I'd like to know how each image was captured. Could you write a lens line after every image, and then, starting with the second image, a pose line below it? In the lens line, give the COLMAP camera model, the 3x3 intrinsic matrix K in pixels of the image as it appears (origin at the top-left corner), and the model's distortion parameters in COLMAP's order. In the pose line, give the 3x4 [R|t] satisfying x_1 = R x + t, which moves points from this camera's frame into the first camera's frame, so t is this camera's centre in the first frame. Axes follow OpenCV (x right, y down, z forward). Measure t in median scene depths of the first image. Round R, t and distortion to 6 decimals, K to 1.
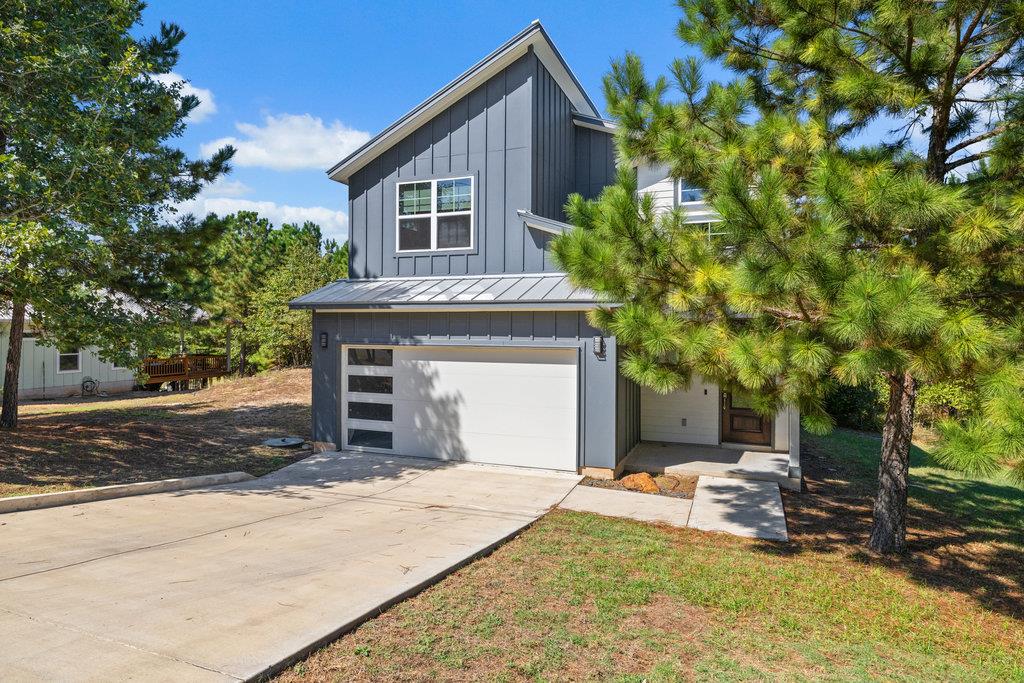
lens RADIAL K [[620.3, 0, 498.6], [0, 620.3, 326.0], [0, 0, 1]] dist [0.005349, 0.001723]
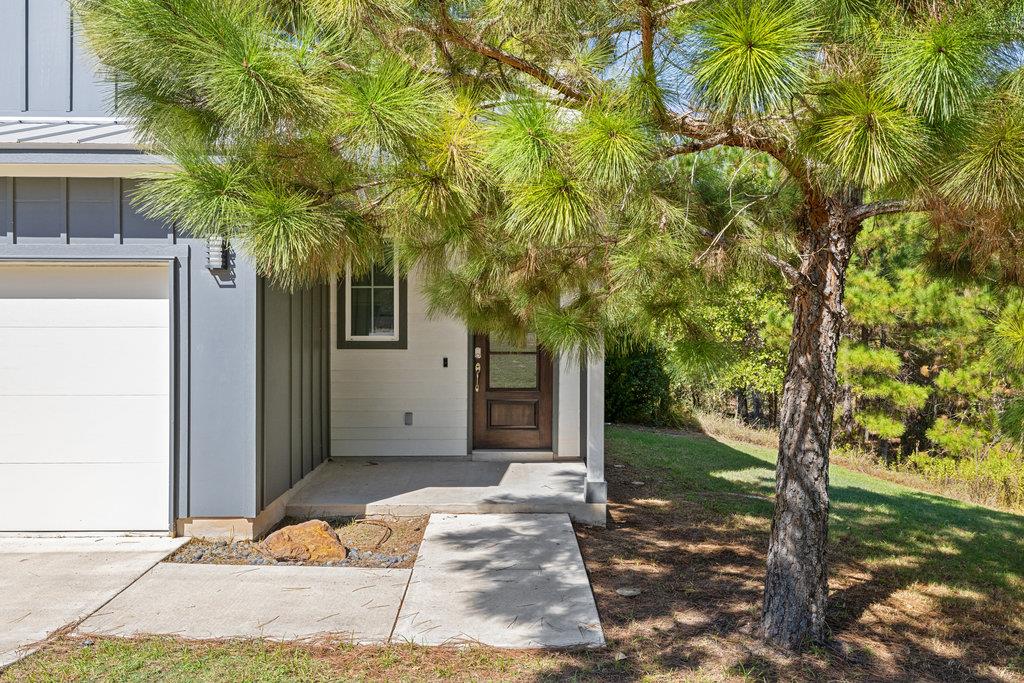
lens RADIAL K [[776.2, 0, 512.7], [0, 776.2, 338.7], [0, 0, 1]] dist [-0.001540, 0.001989]
pose [[0.925323, -0.007966, 0.379096, 0.152863], [0.002404, 0.999882, 0.015142, 0.091105], [-0.379172, -0.013100, 0.925234, 0.404971]]
